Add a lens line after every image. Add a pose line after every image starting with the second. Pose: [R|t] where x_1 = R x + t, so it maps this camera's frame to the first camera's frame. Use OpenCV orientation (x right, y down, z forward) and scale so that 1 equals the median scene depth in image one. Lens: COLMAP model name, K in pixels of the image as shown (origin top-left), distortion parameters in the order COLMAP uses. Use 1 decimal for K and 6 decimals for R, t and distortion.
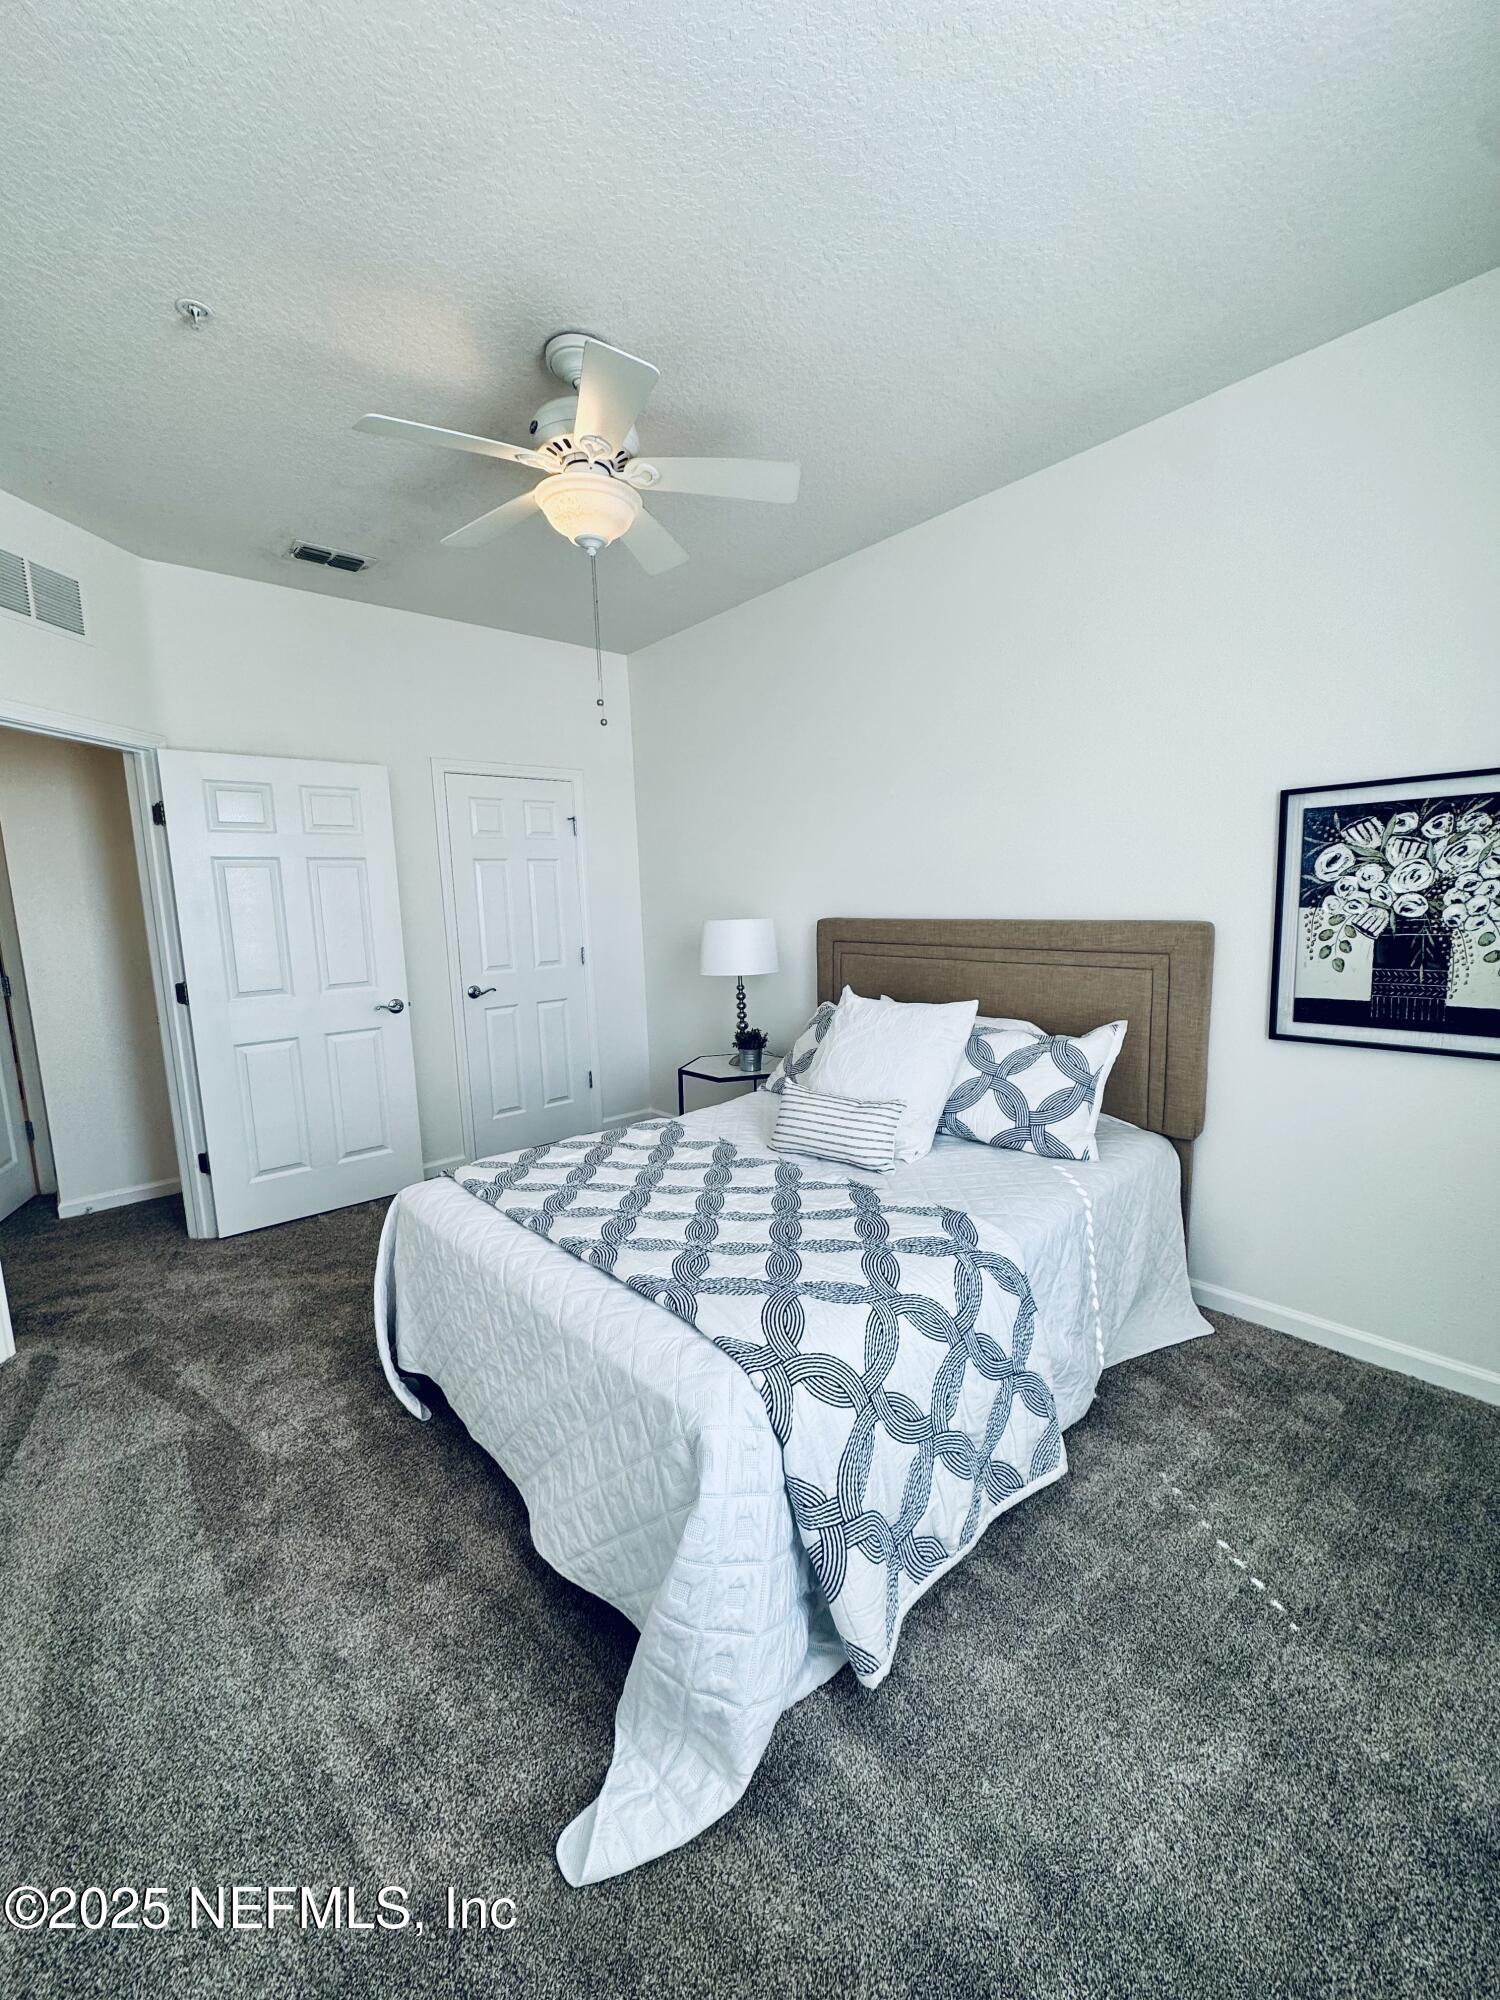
lens RADIAL K [[792.8, 0, 741.4], [0, 792.8, 1009.4], [0, 0, 1]] dist [-0.000747, 0.000394]
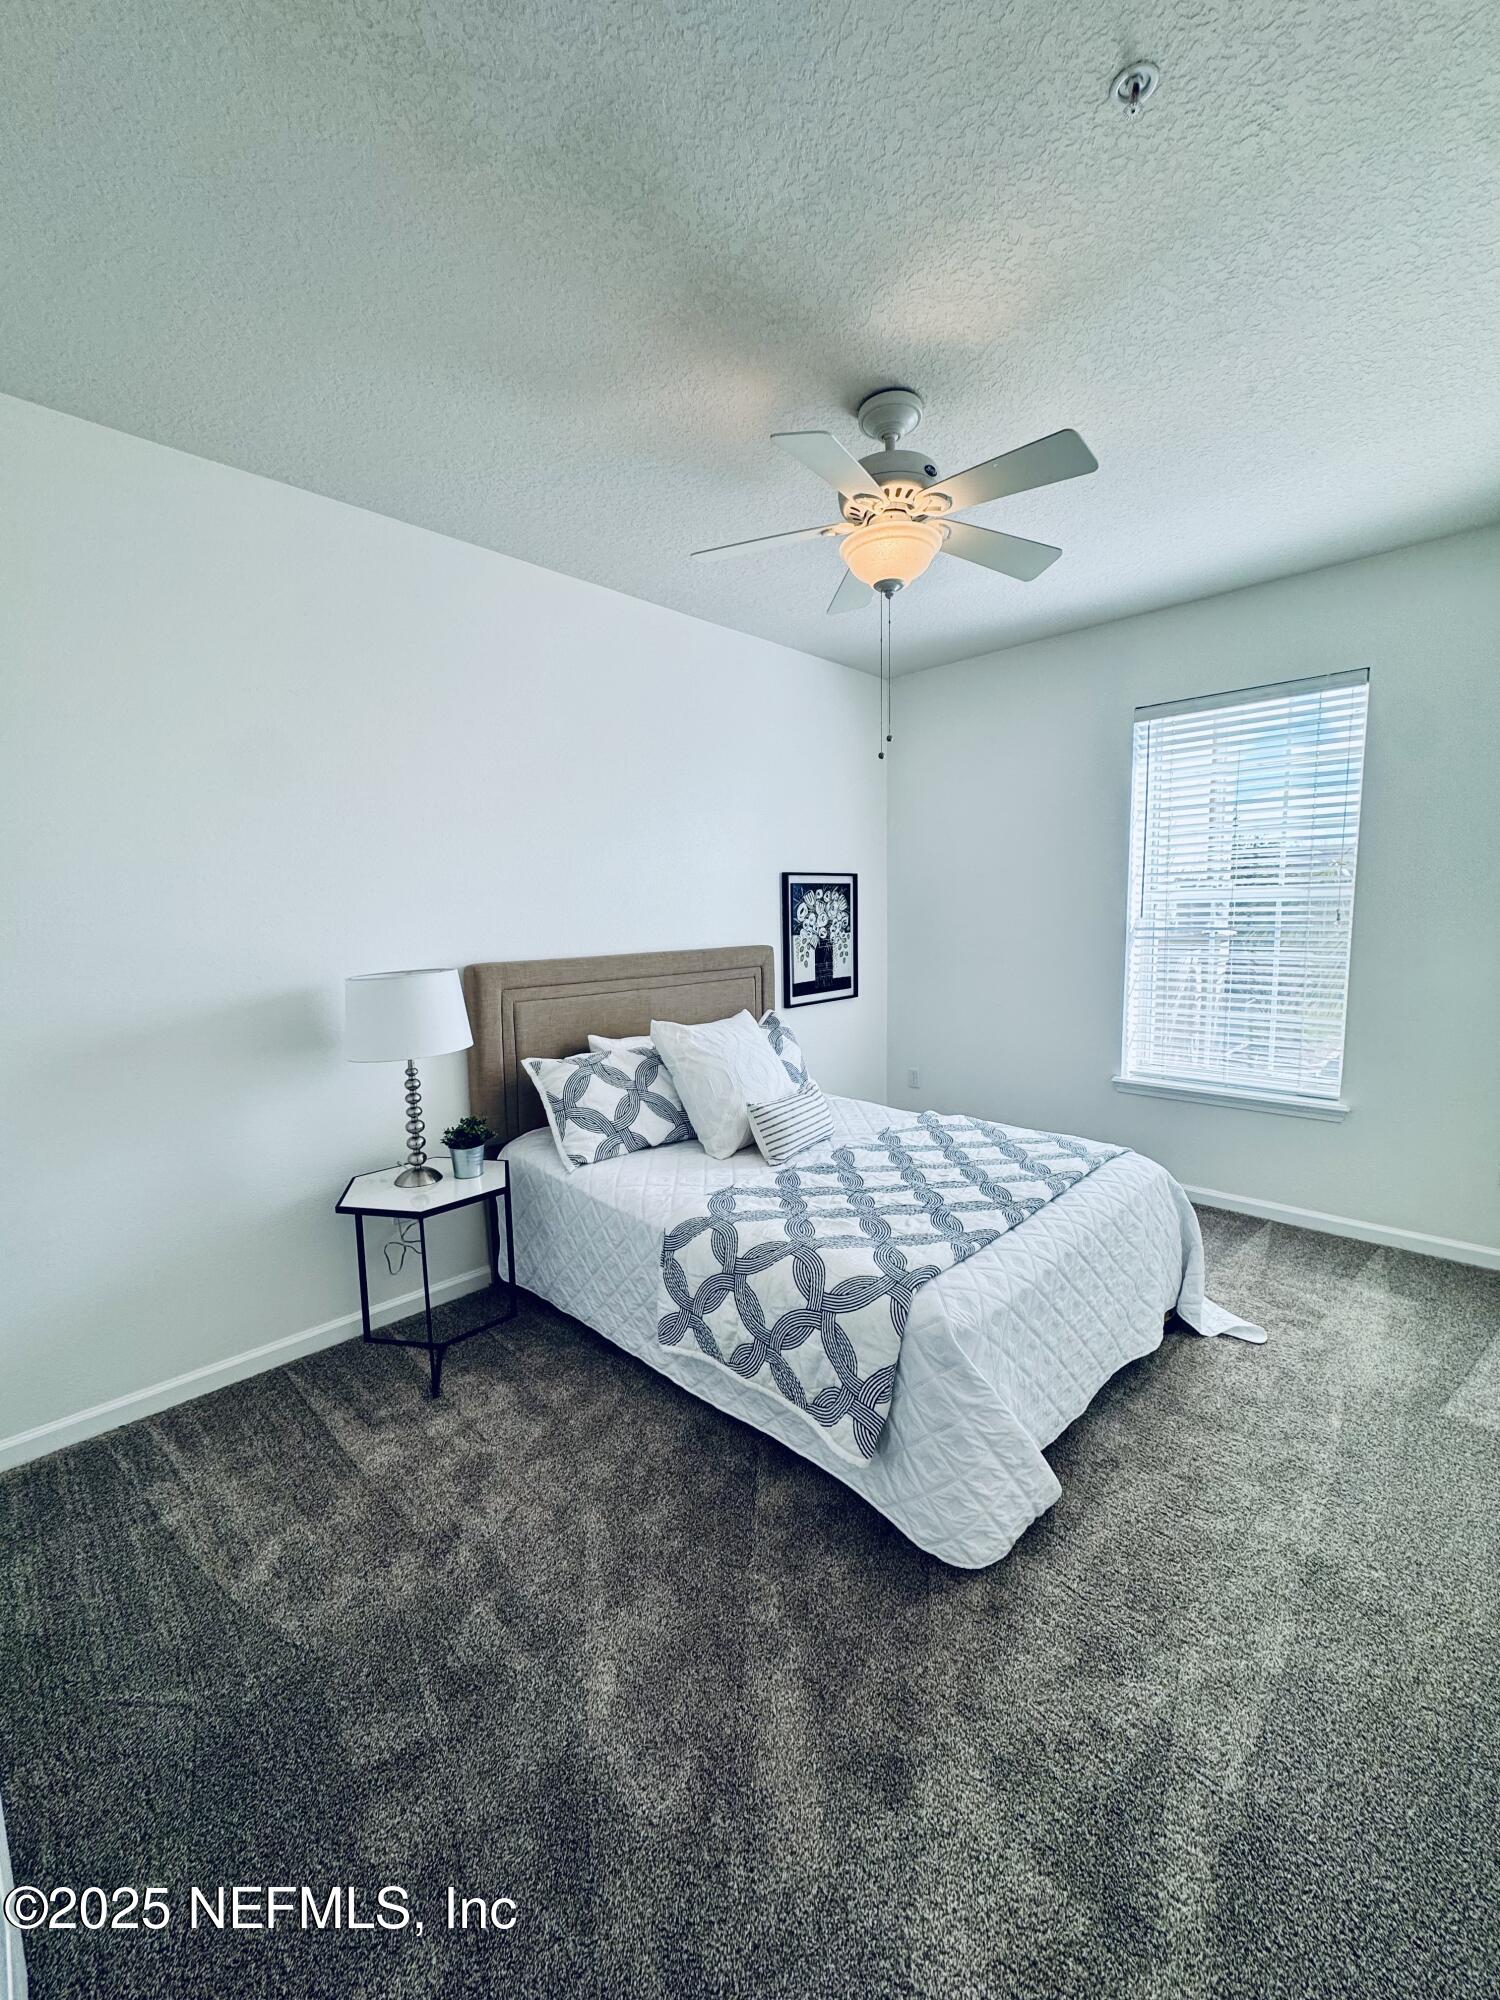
lens RADIAL K [[792.8, 0, 749.9], [0, 792.8, 1005.4], [0, 0, 1]] dist [-0.000747, 0.000394]
pose [[-0.067987, -0.082016, 0.994309, -1.210049], [0.177036, 0.979808, 0.092925, -0.165936], [-0.981853, 0.182346, -0.052094, 1.283384]]
